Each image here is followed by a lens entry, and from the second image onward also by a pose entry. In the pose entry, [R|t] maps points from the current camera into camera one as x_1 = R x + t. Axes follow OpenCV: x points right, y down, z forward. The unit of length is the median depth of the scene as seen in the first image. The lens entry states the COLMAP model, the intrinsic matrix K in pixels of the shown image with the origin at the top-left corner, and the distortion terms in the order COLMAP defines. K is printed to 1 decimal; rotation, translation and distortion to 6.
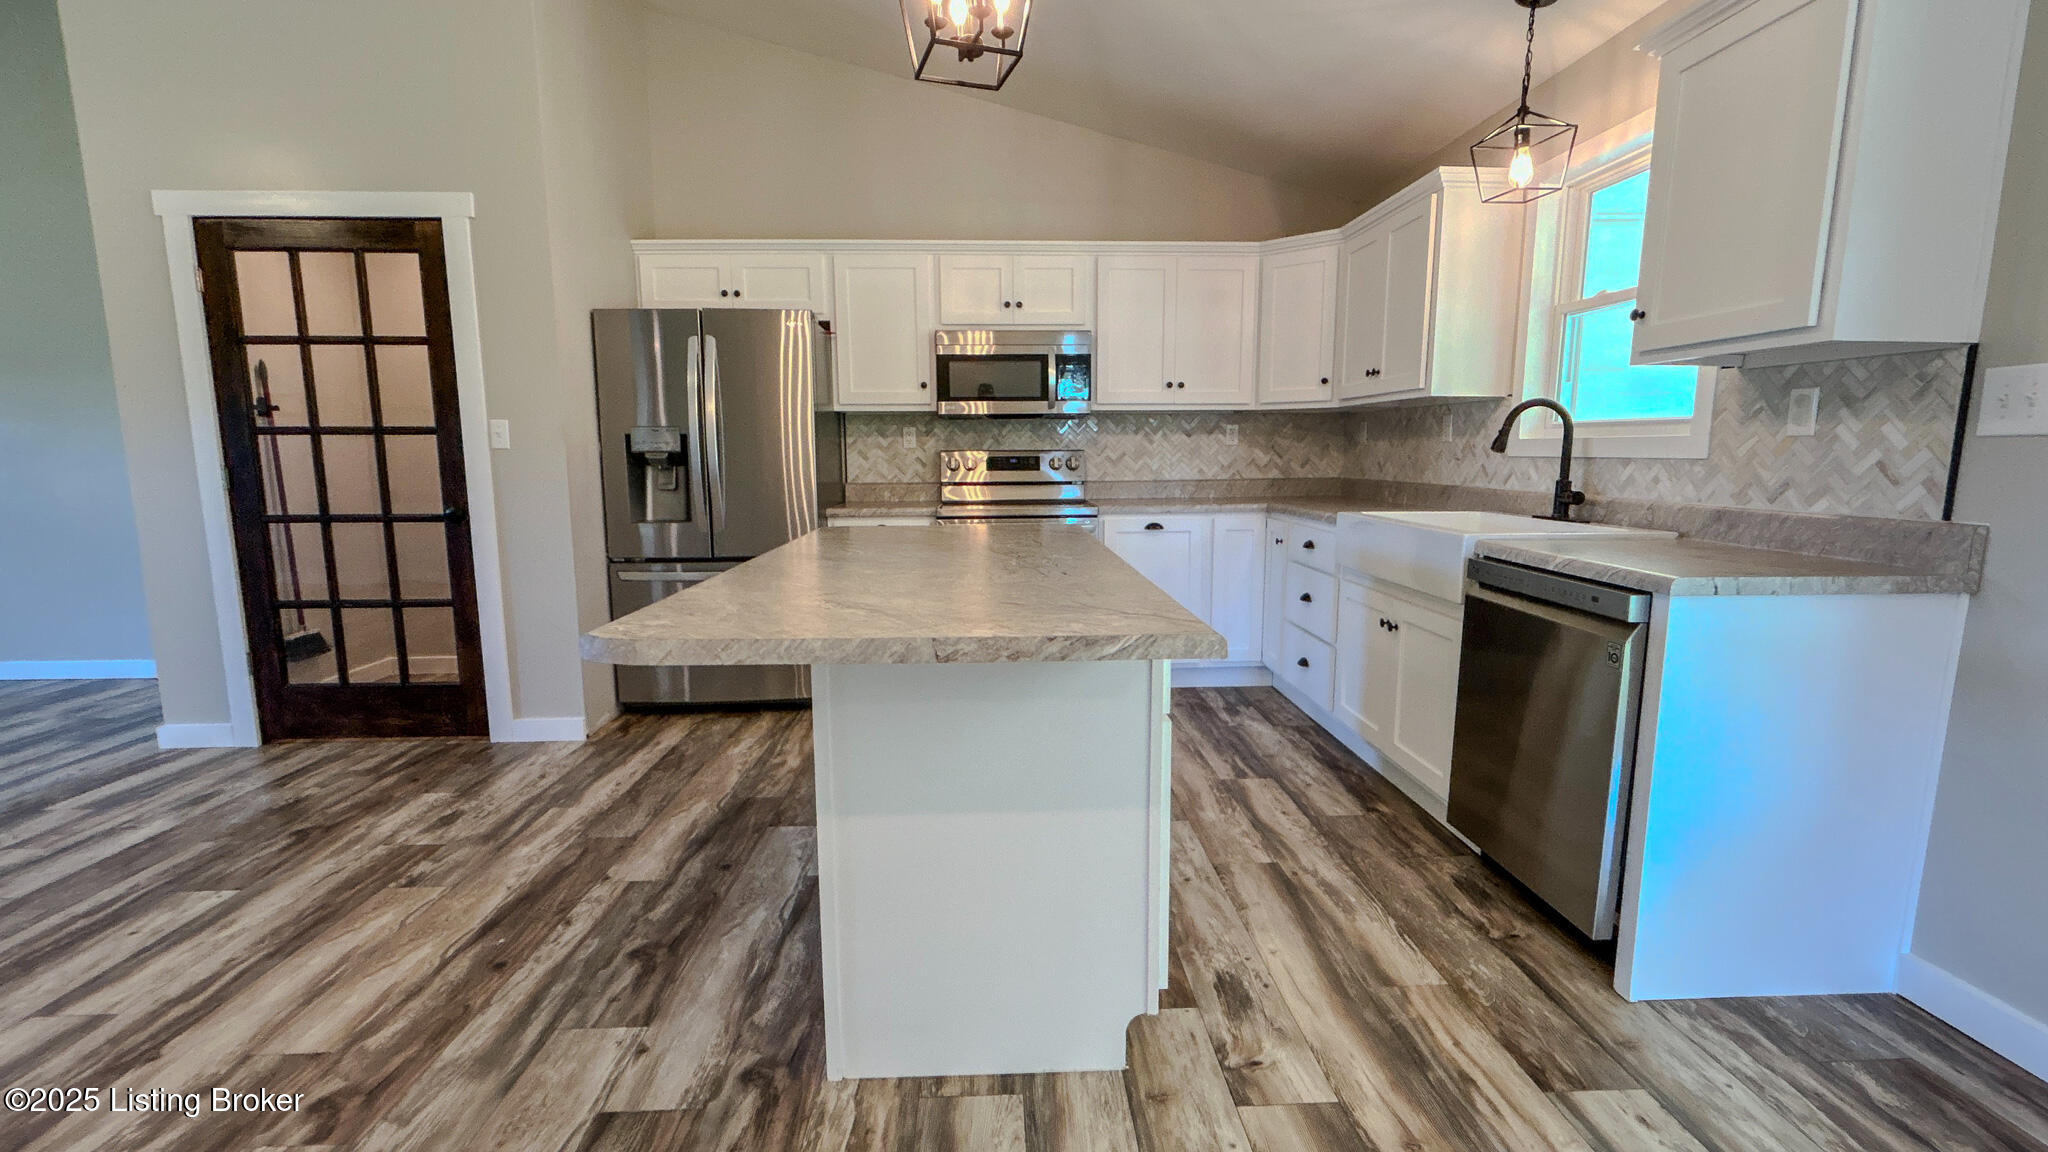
lens RADIAL K [[871.7, 0, 1024.0], [0, 871.7, 571.4], [0, 0, 1]] dist [0.002263, 0.001263]
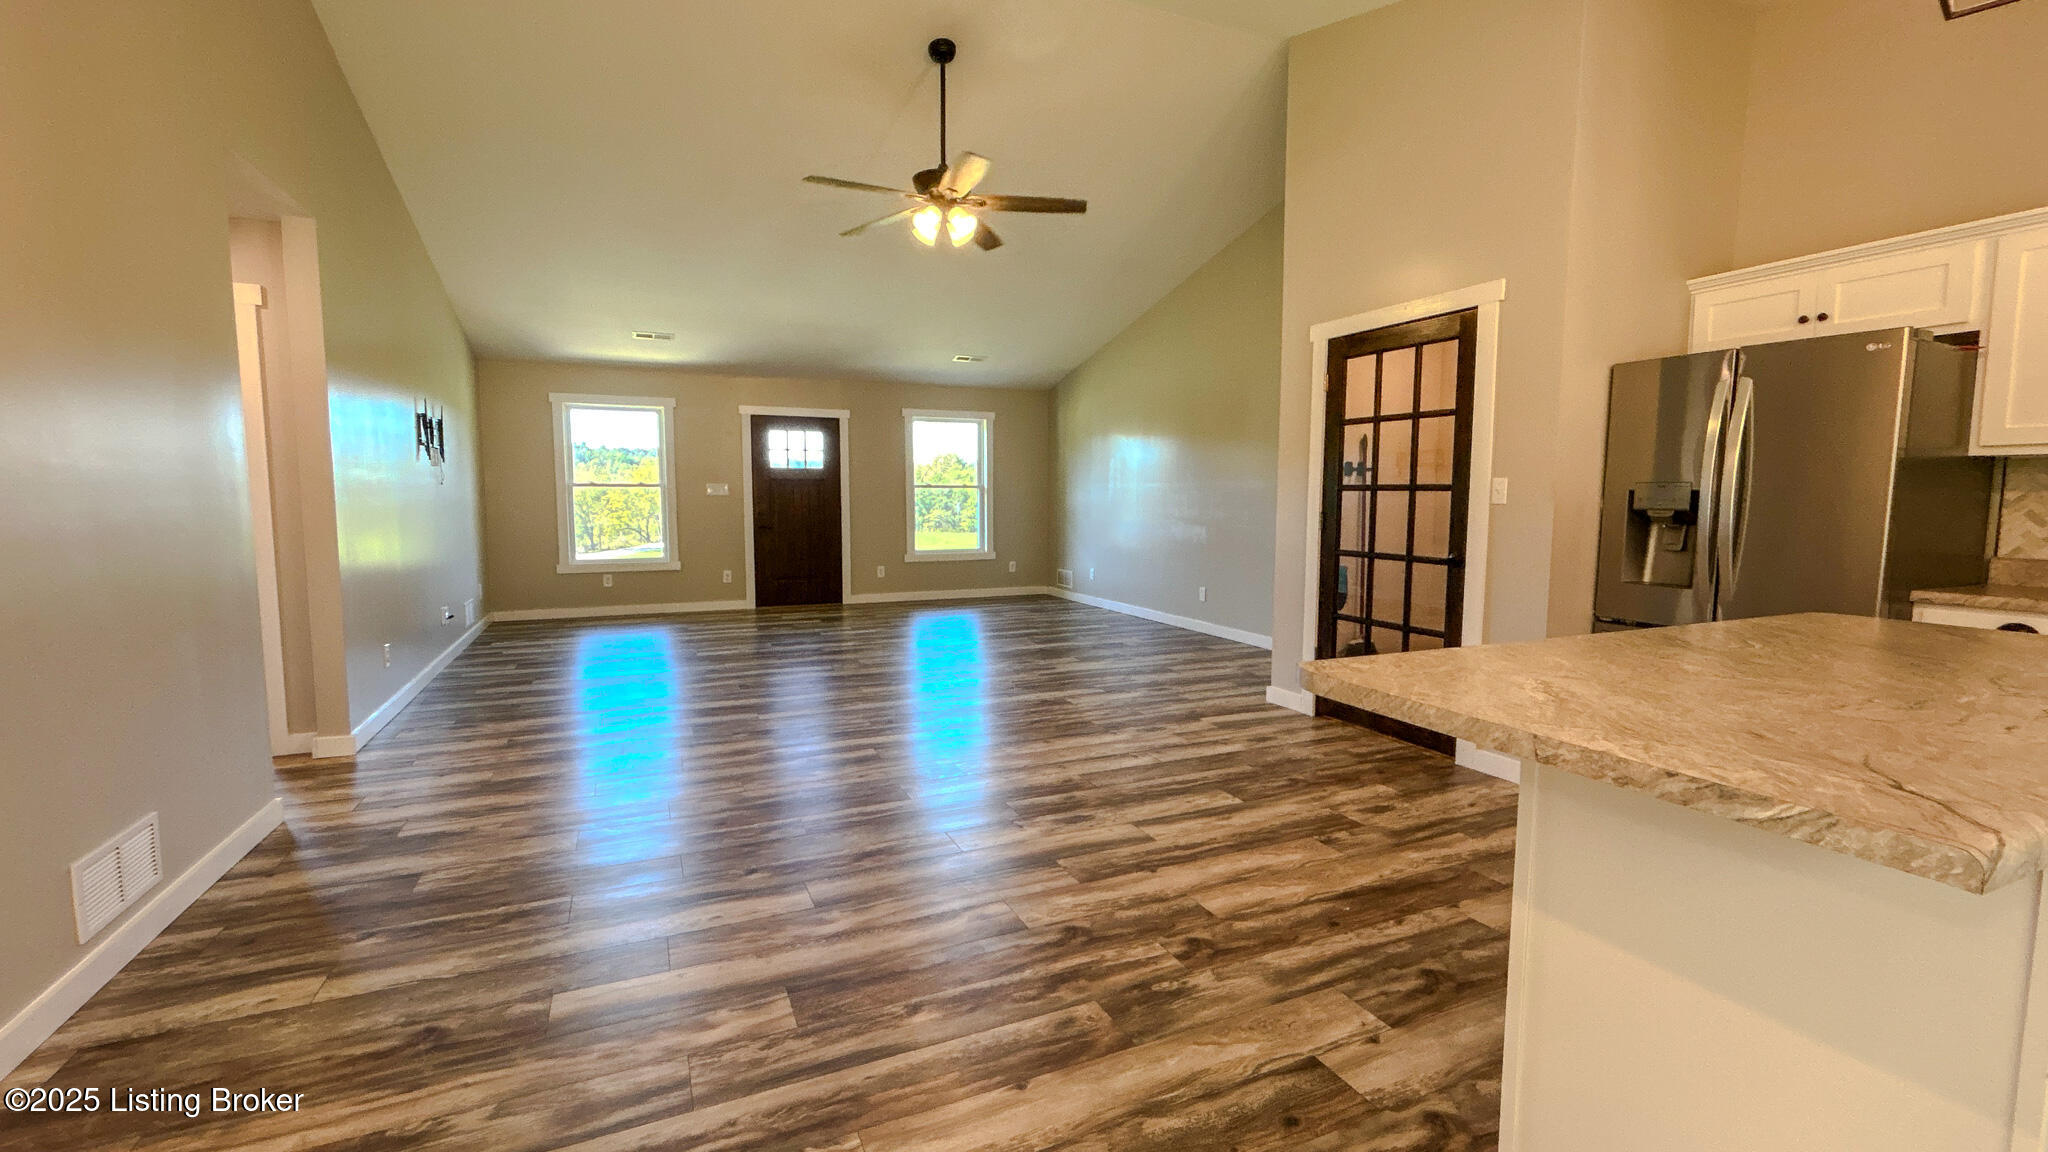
lens RADIAL K [[864.2, 0, 1028.5], [0, 864.2, 571.8], [0, 0, 1]] dist [-0.003166, 0.002922]
pose [[0.380346, 0.091012, -0.920355, 0.202195], [-0.133979, 0.990071, 0.042539, -0.024417], [0.915089, 0.107128, 0.388763, 0.044414]]
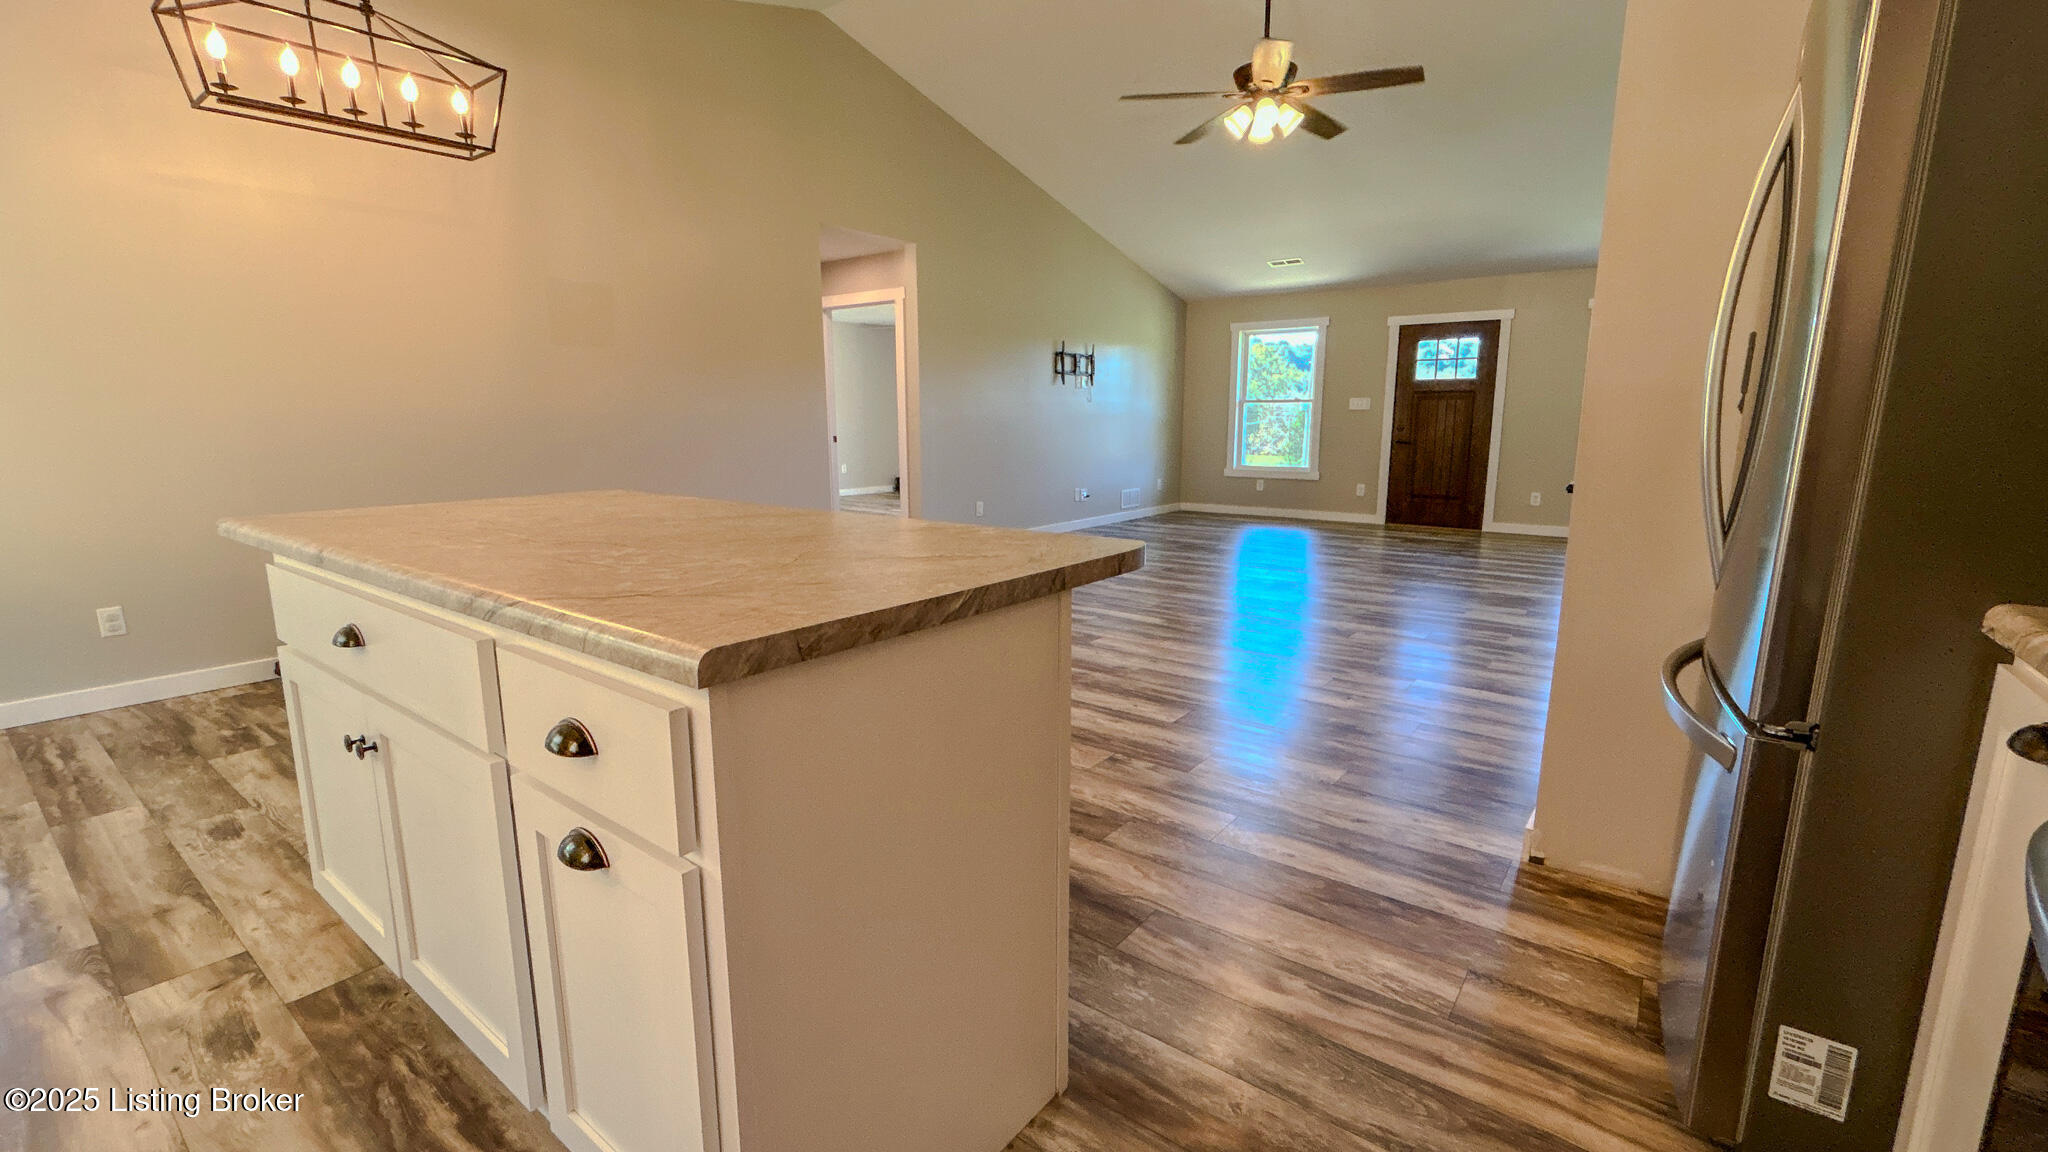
lens RADIAL K [[871.7, 0, 1024.0], [0, 871.7, 571.4], [0, 0, 1]] dist [0.002263, 0.001263]
pose [[-0.640215, 0.141619, -0.755029, 0.193644], [-0.100355, 0.959019, 0.264974, -0.153546], [0.761613, 0.245411, -0.599766, 1.184843]]
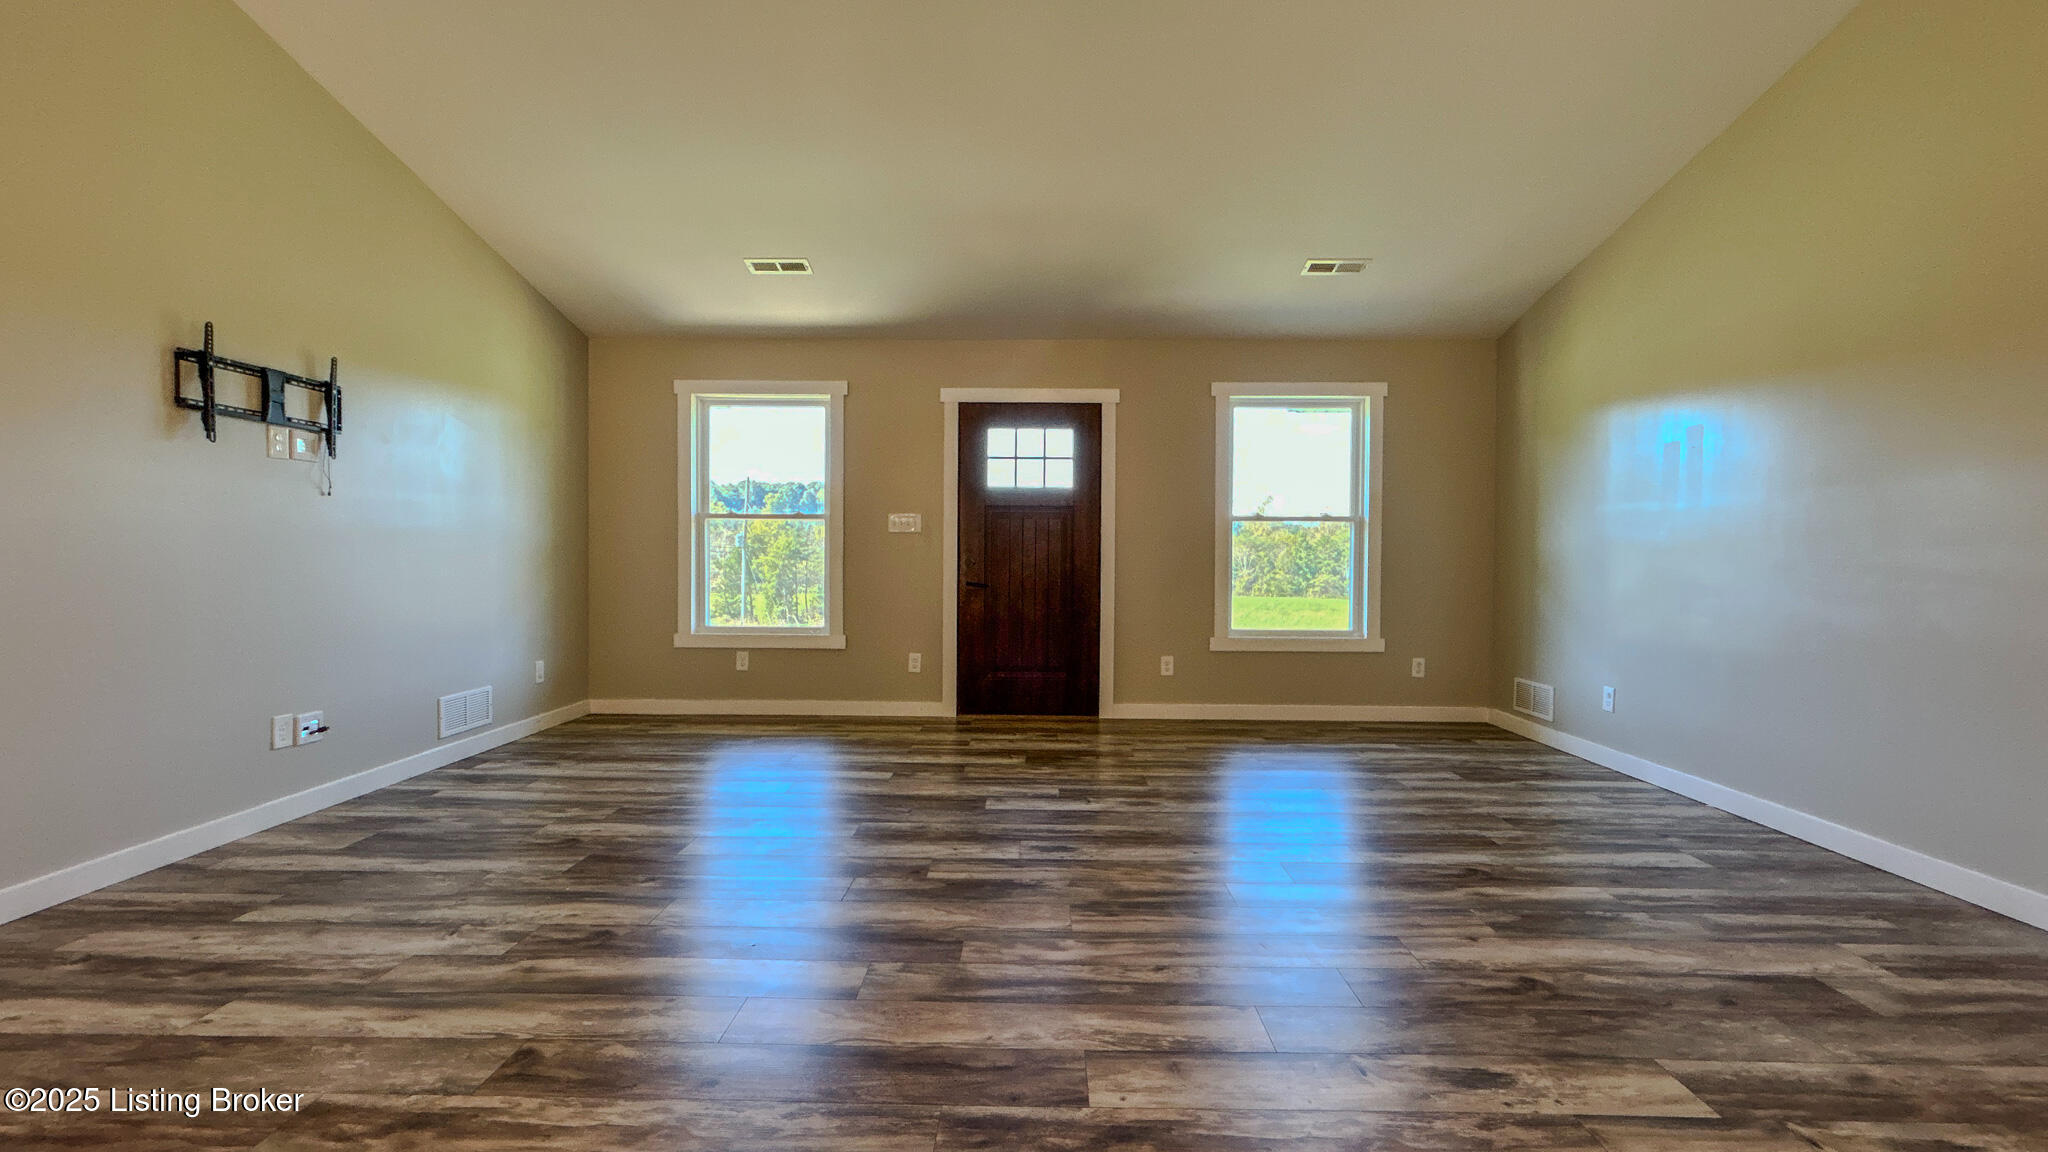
lens RADIAL K [[850.7, 0, 1030.2], [0, 850.7, 575.6], [0, 0, 1]] dist [-0.004641, -0.000711]
pose [[-0.051274, 0.028952, -0.998265, -1.044920], [-0.144764, 0.988807, 0.036114, -0.027971], [0.988137, 0.146365, -0.046509, 0.521832]]
